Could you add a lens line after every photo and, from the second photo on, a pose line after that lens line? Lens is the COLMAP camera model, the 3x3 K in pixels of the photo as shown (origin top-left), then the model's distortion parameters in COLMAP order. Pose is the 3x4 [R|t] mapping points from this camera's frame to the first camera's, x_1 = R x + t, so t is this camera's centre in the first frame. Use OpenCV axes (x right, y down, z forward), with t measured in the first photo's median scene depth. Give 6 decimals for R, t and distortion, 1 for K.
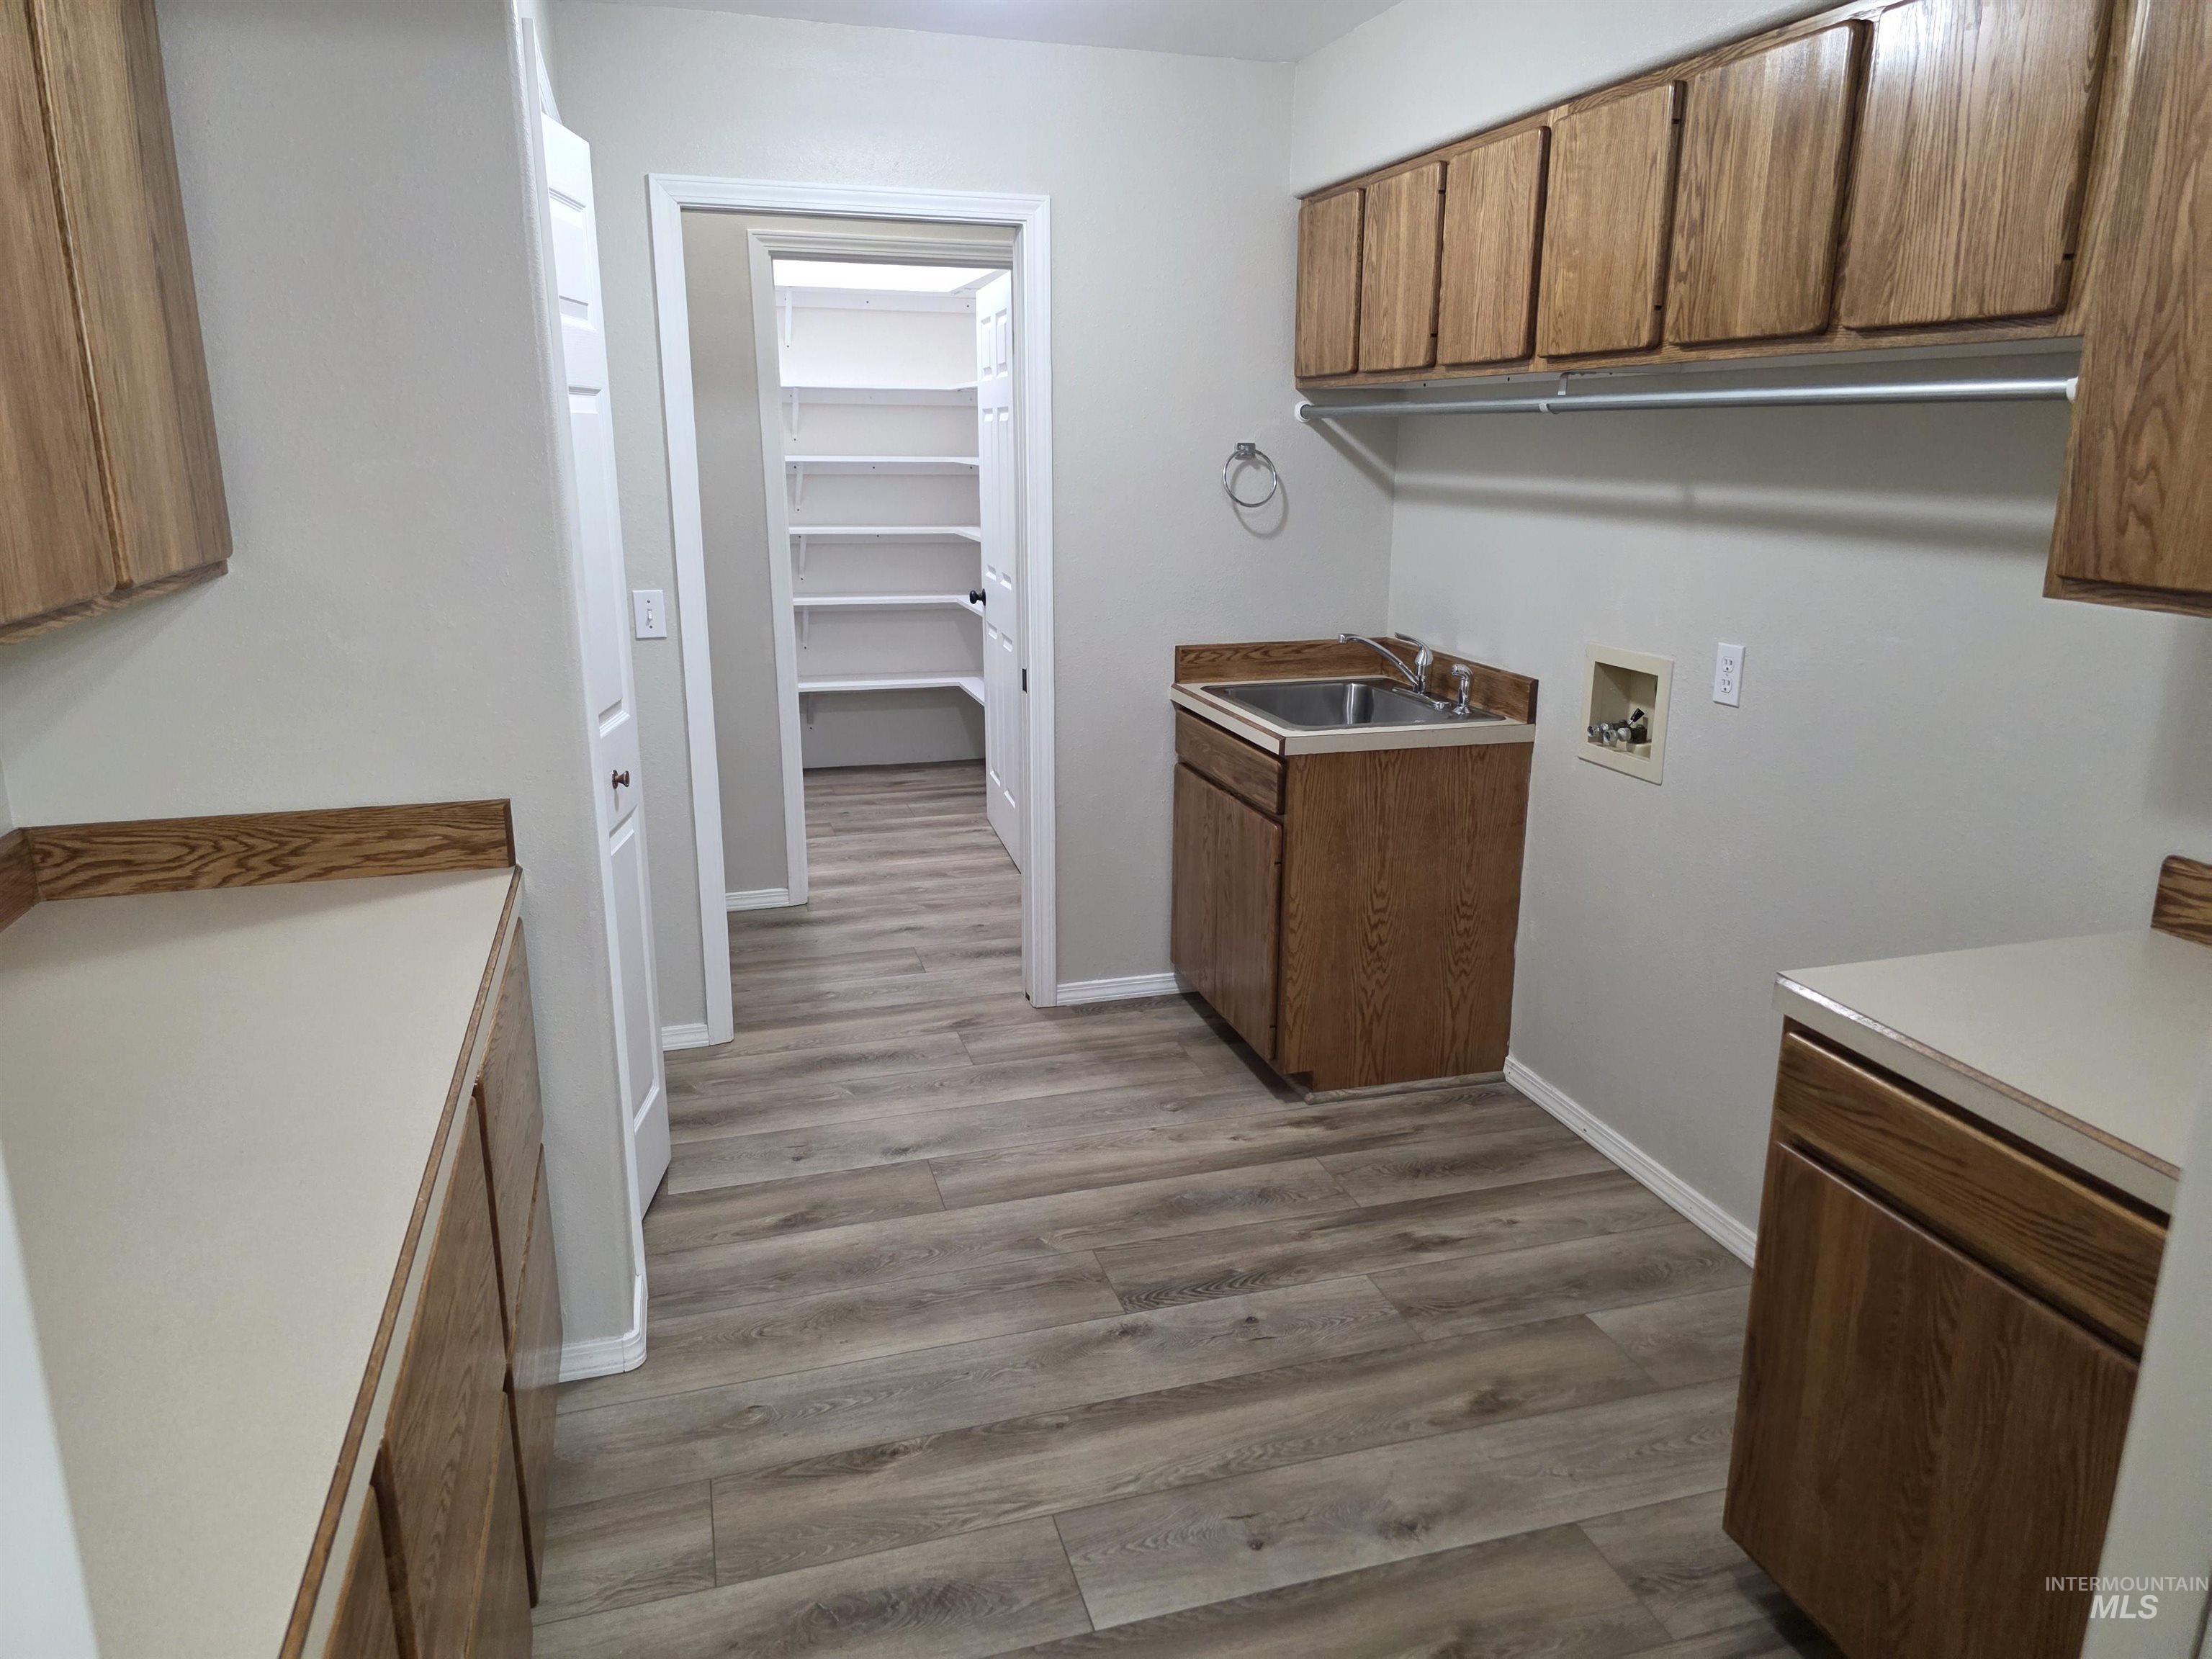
lens RADIAL K [[1468.2, 0, 1120.2], [0, 1468.2, 833.9], [0, 0, 1]] dist [0.056128, -0.055412]
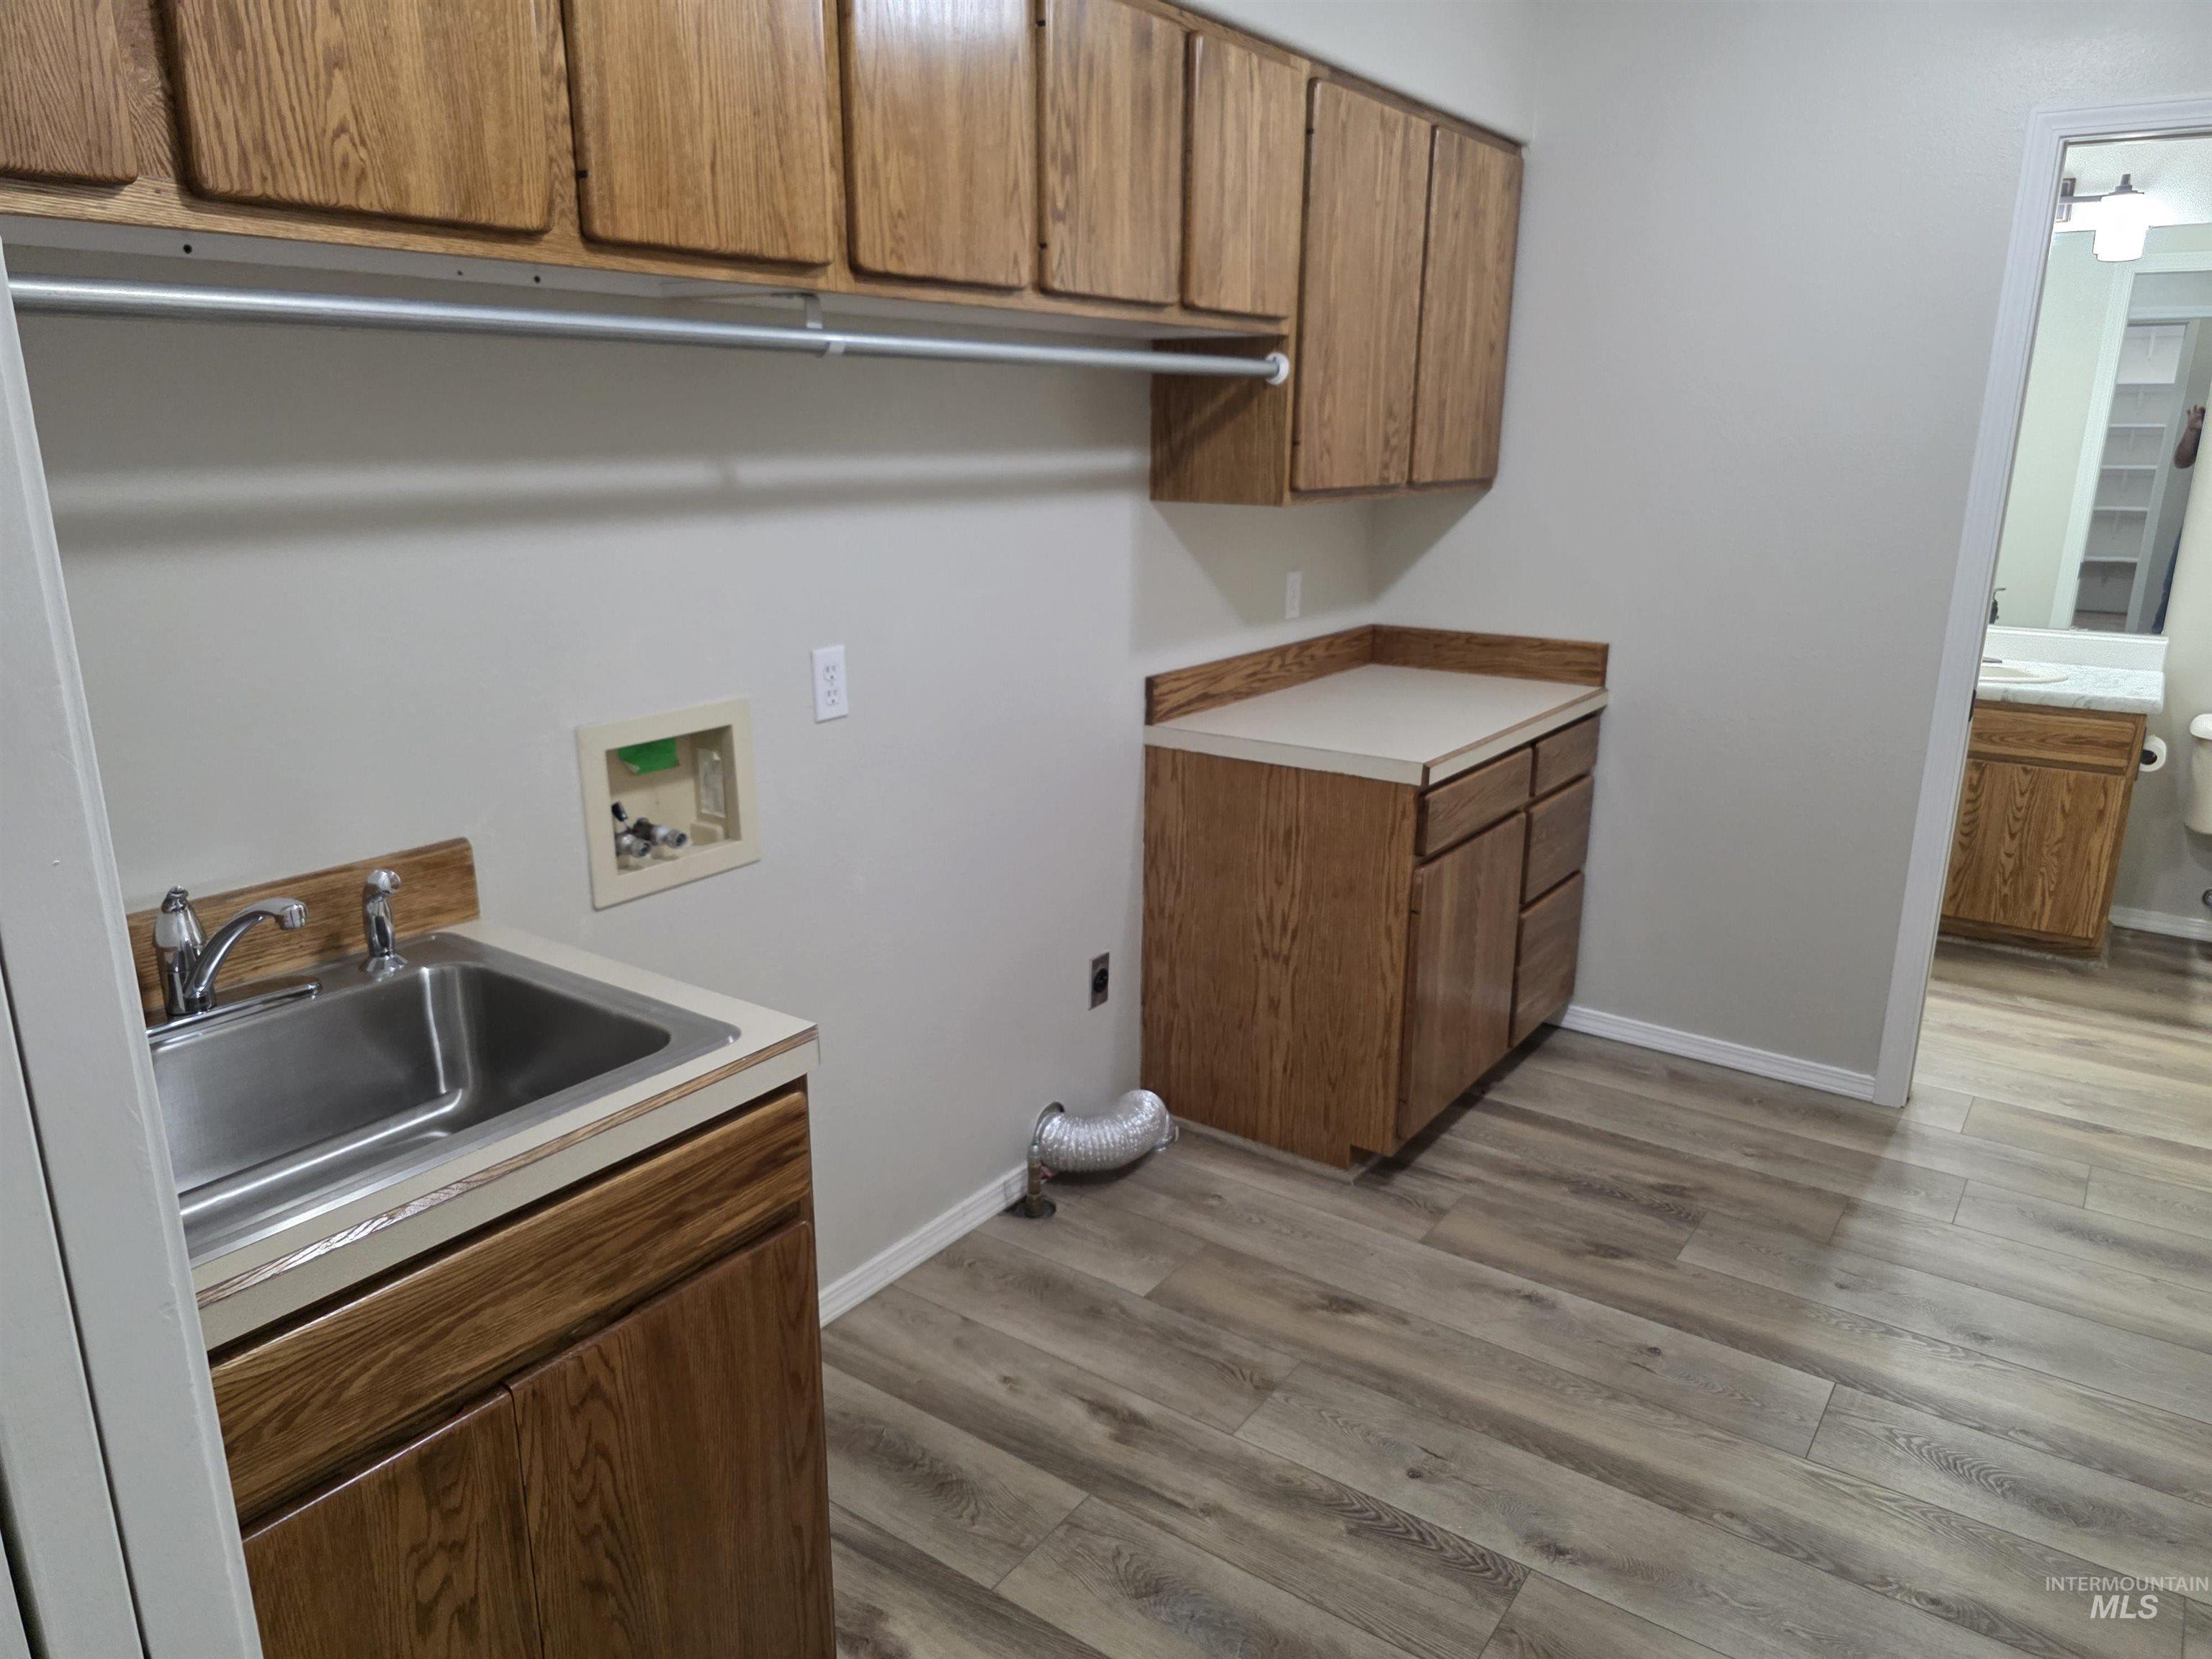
lens RADIAL K [[1501.5, 0, 1105.6], [0, 1501.5, 858.4], [0, 0, 1]] dist [0.008481, 0.001859]
pose [[-0.612632, -0.234943, 0.754641, -0.385732], [0.195856, 0.879890, 0.432937, -0.400289], [-0.765717, 0.413032, -0.493034, 1.503622]]
